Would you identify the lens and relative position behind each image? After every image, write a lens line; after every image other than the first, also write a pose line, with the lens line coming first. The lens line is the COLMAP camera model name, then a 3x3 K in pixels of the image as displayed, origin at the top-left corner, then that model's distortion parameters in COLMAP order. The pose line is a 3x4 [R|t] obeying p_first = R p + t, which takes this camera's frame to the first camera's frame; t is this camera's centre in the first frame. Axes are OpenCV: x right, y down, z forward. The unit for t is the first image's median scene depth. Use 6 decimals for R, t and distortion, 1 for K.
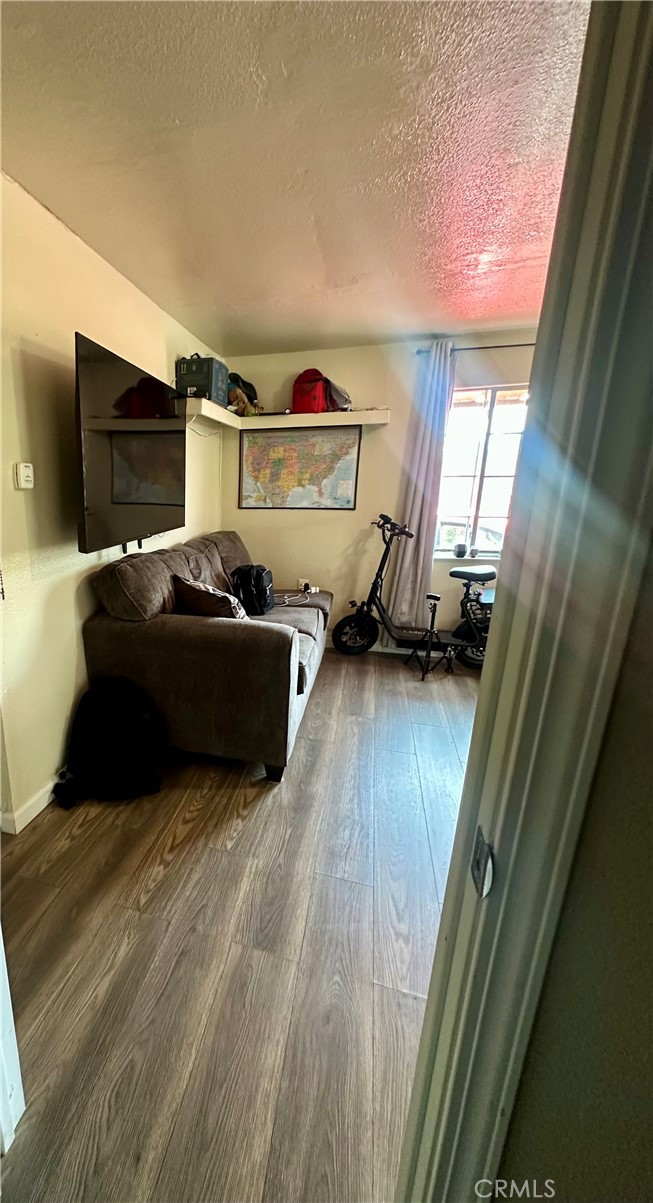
lens RADIAL K [[495.5, 0, 194.8], [0, 495.5, 612.2], [0, 0, 1]] dist [-0.002605, -0.000234]
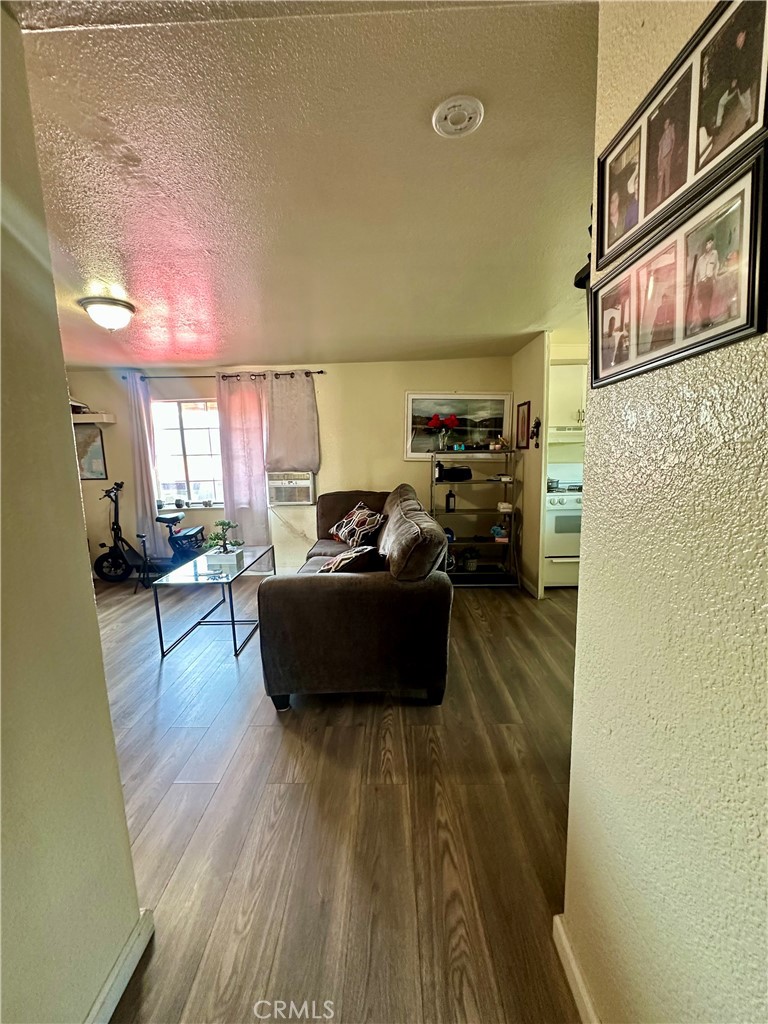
lens RADIAL K [[405.2, 0, 381.6], [0, 405.2, 506.8], [0, 0, 1]] dist [-0.008010, 0.002024]
pose [[0.946512, -0.057686, 0.317469, 0.782952], [0.096115, 0.989630, -0.106741, 0.082715], [-0.308020, 0.131545, 0.942242, -0.378584]]
